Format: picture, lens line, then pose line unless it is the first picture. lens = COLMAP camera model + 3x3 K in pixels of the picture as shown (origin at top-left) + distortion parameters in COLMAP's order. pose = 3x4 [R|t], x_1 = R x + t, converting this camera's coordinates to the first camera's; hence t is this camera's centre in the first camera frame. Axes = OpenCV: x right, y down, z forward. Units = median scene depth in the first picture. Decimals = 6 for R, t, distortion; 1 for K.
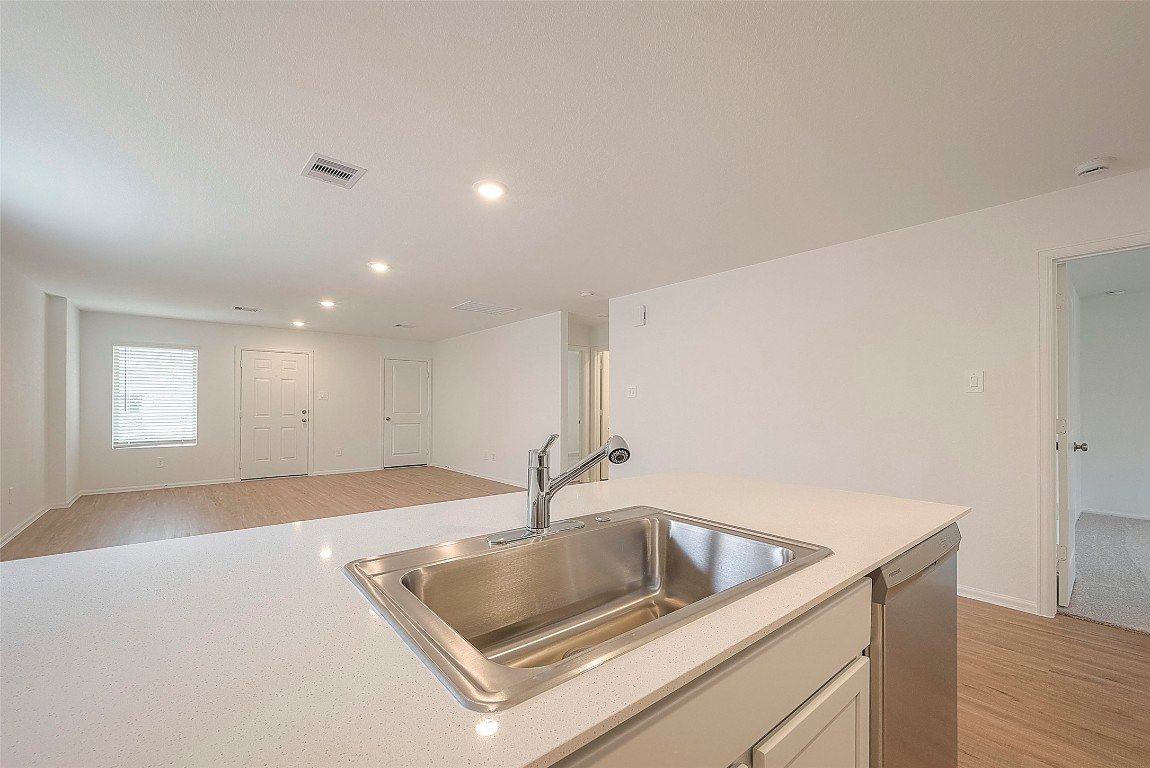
lens RADIAL K [[465.3, 0, 586.2], [0, 465.3, 401.5], [0, 0, 1]] dist [0.001661, 0.000166]
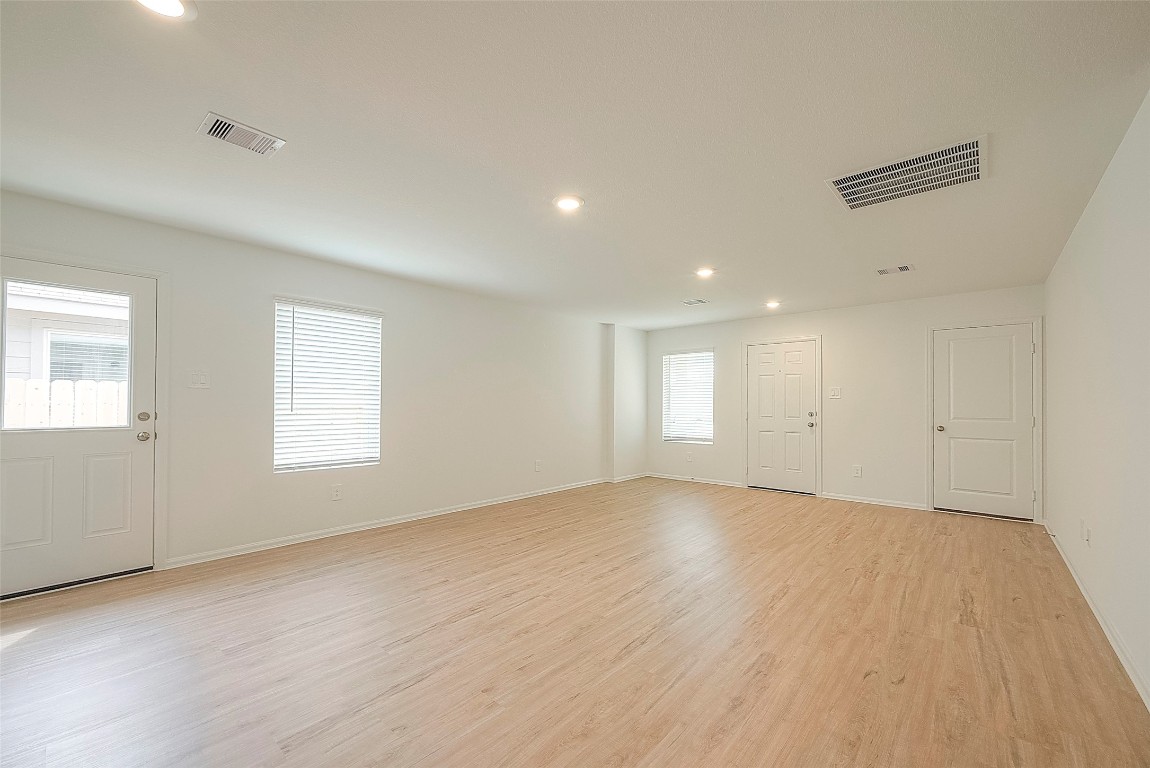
lens RADIAL K [[459.0, 0, 579.2], [0, 459.0, 398.5], [0, 0, 1]] dist [-0.000776, -0.000071]
pose [[0.135717, -0.014089, -0.990648, 0.130122], [0.002301, 0.999901, -0.013905, 0.006405], [0.990745, -0.000392, 0.135736, 0.579350]]
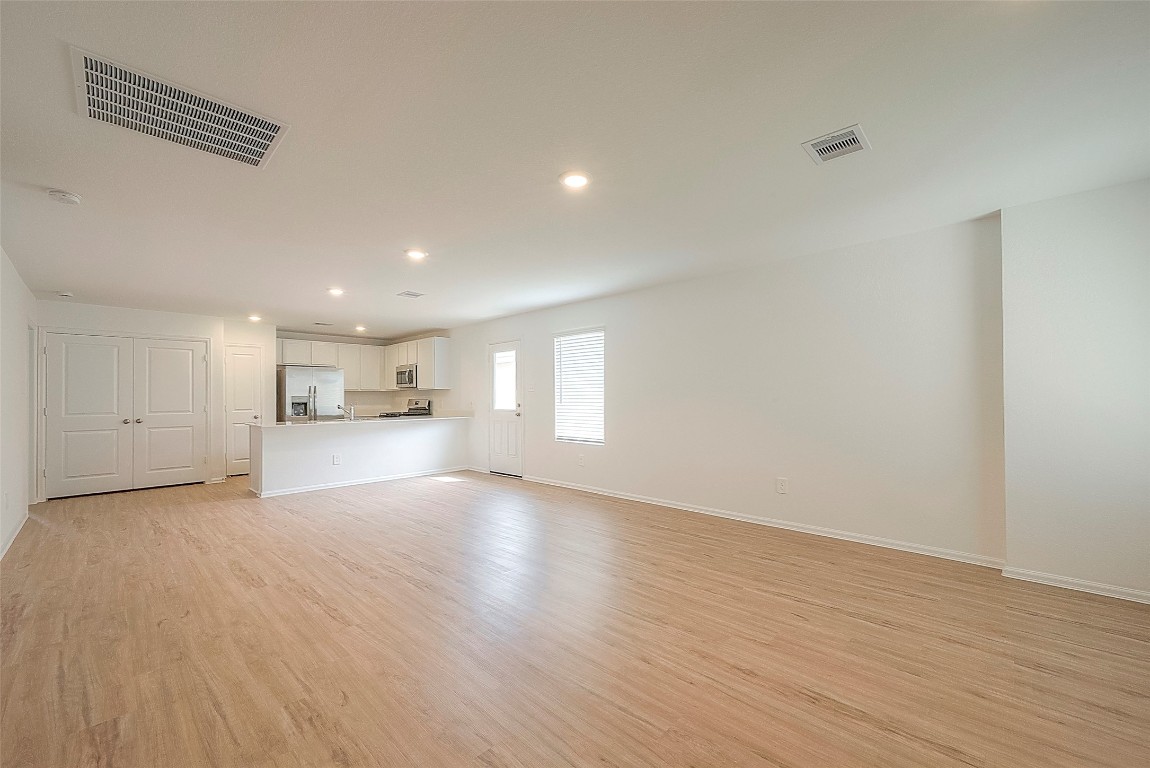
lens RADIAL K [[456.9, 0, 568.0], [0, 456.9, 388.4], [0, 0, 1]] dist [0.000523, 0.000046]
pose [[-0.997050, 0.004816, -0.076600, -0.430955], [0.006959, 0.999591, -0.027734, 0.009213], [0.076435, -0.028186, -0.996676, 1.214168]]
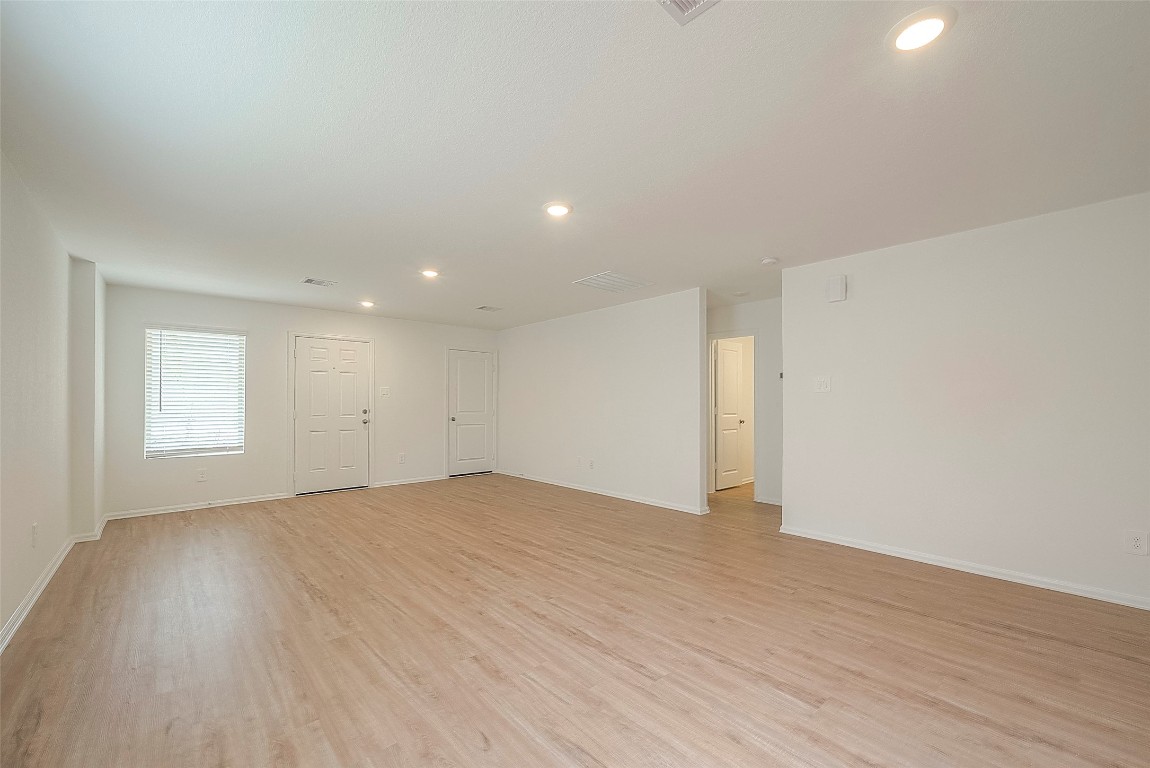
lens RADIAL K [[458.9, 0, 576.6], [0, 458.9, 397.7], [0, 0, 1]] dist [-0.001141, 0.000018]
pose [[0.999823, -0.002897, 0.018610, -0.275147], [0.002968, 0.999989, -0.003765, 0.001945], [-0.018598, 0.003820, 0.999820, 0.191515]]
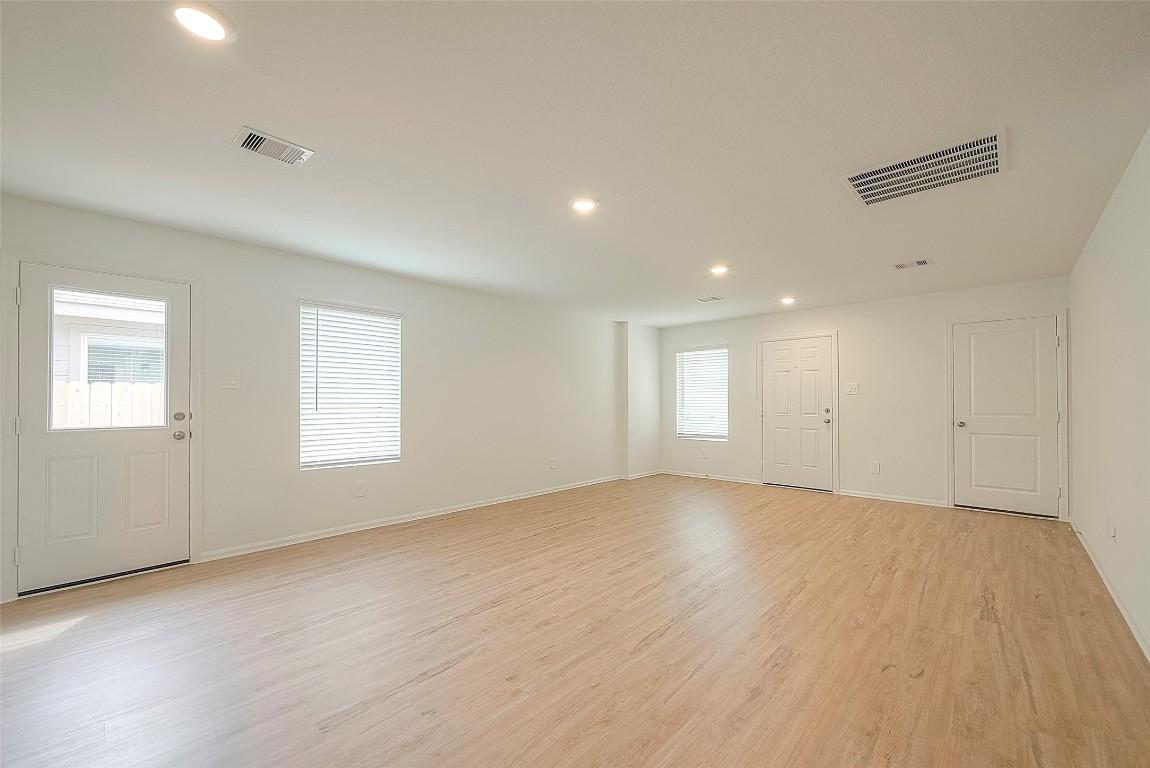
lens RADIAL K [[458.9, 0, 576.6], [0, 458.9, 397.7], [0, 0, 1]] dist [-0.001141, 0.000018]
pose [[0.103639, -0.011795, -0.994545, 0.137622], [0.008839, 0.999901, -0.010937, 0.006394], [0.994576, -0.007657, 0.103733, 0.574088]]
